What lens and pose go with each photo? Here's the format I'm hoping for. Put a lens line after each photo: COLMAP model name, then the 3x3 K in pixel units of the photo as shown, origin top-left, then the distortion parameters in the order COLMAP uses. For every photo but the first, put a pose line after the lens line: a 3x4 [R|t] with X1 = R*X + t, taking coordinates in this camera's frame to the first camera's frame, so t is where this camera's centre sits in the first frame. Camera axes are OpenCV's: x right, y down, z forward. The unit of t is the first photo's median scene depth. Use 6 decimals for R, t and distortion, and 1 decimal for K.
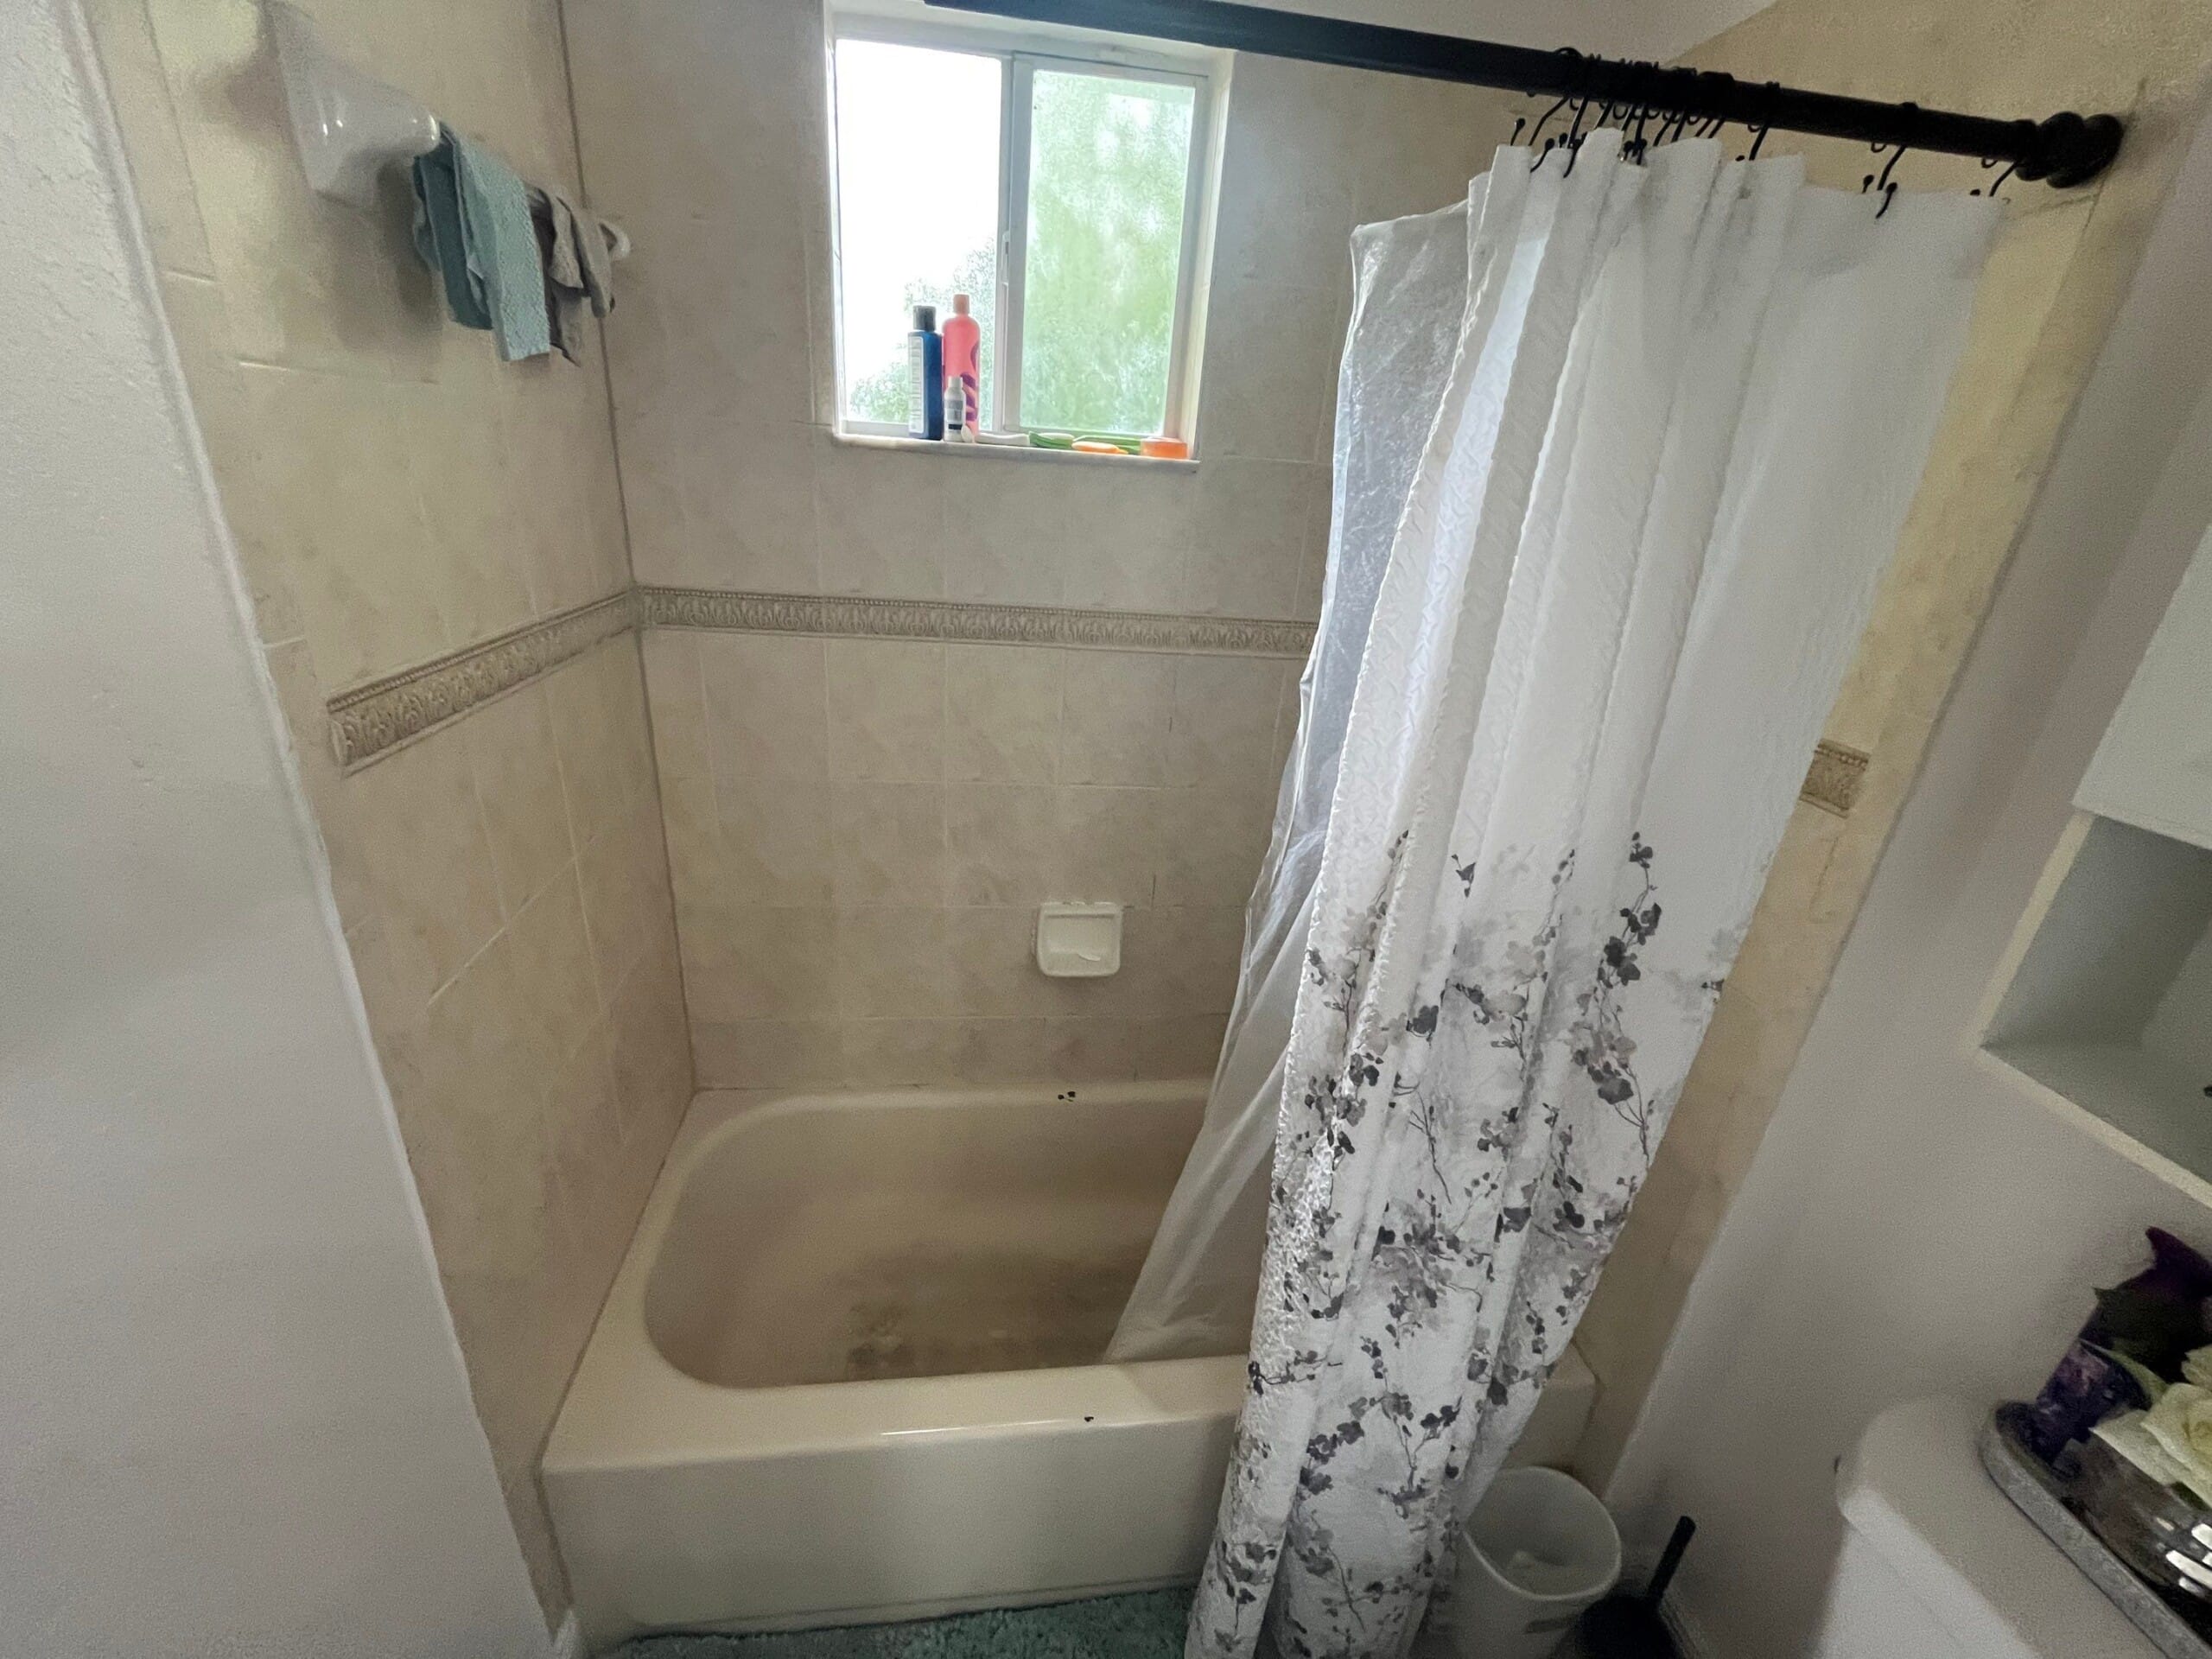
lens RADIAL K [[896.0, 0, 1106.0], [0, 896.0, 829.5], [0, 0, 1]] dist [-0.002685, -0.000119]
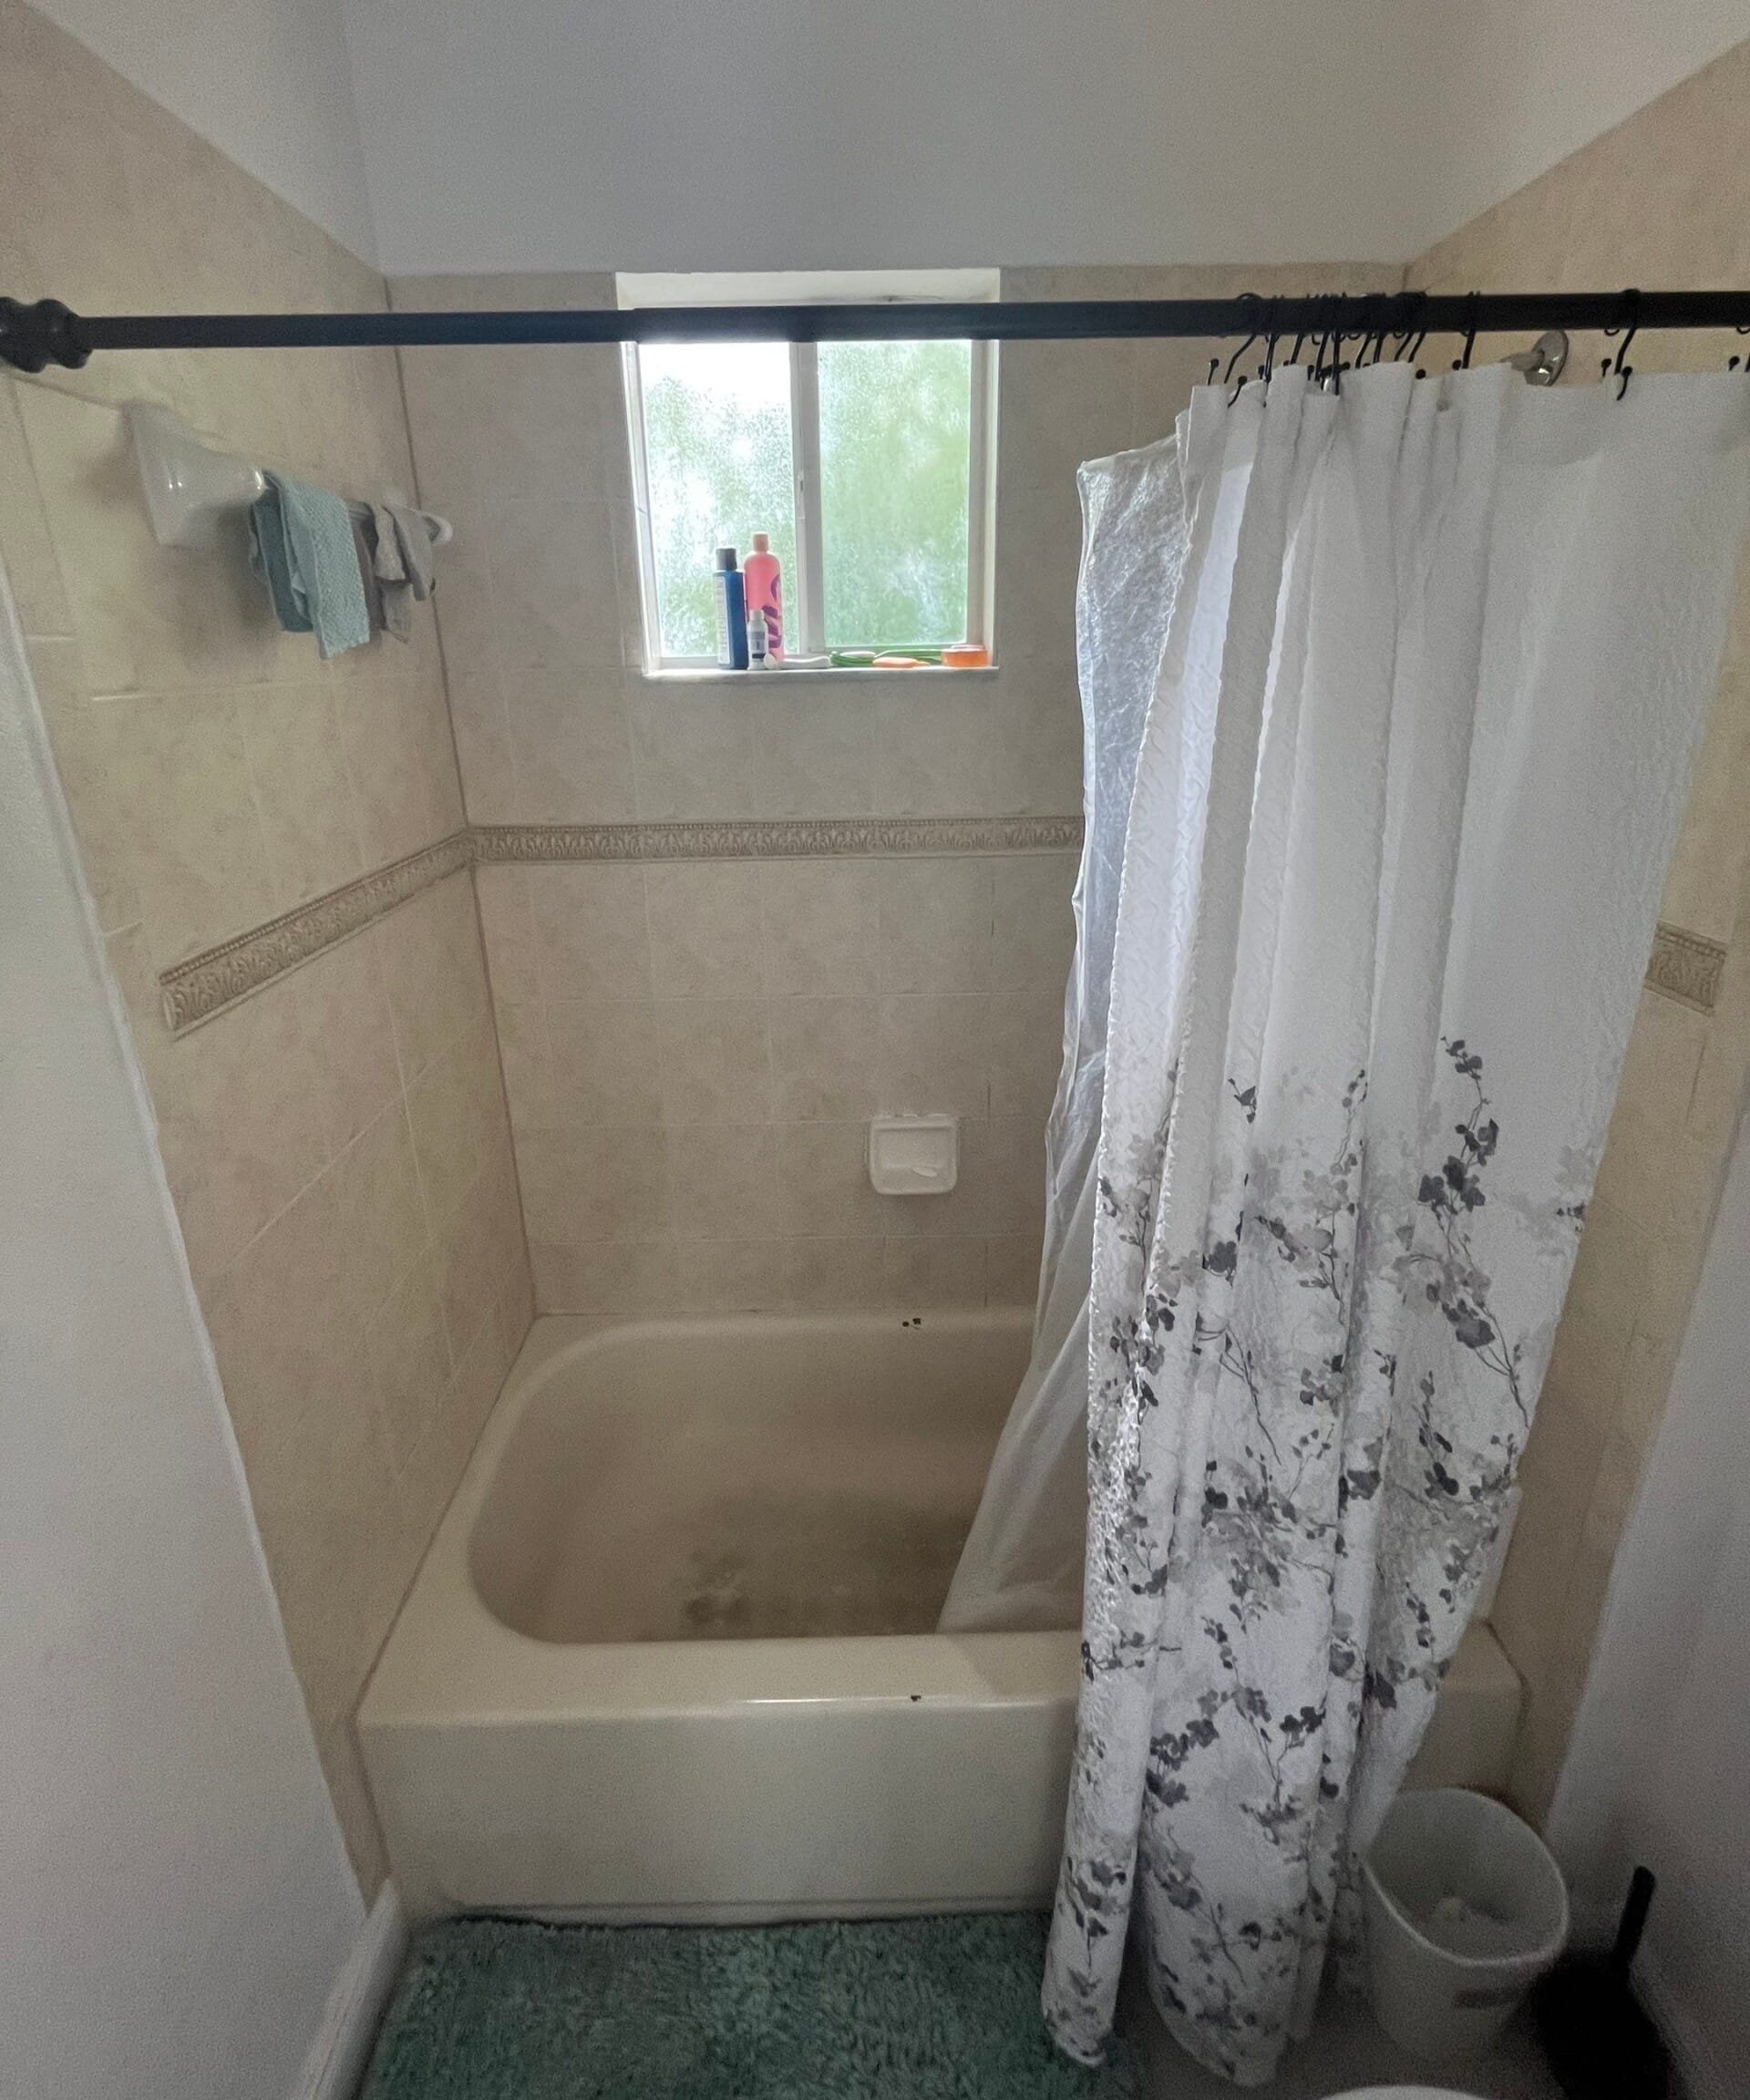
lens RADIAL K [[944.1, 0, 874.7], [0, 944.1, 921.0], [0, 0, 1]] dist [-0.000735, -0.000218]
pose [[0.990034, -0.051107, -0.131225, 0.123577], [0.037821, 0.994084, -0.101814, -0.039433], [0.135653, 0.095836, 0.986110, -0.036972]]
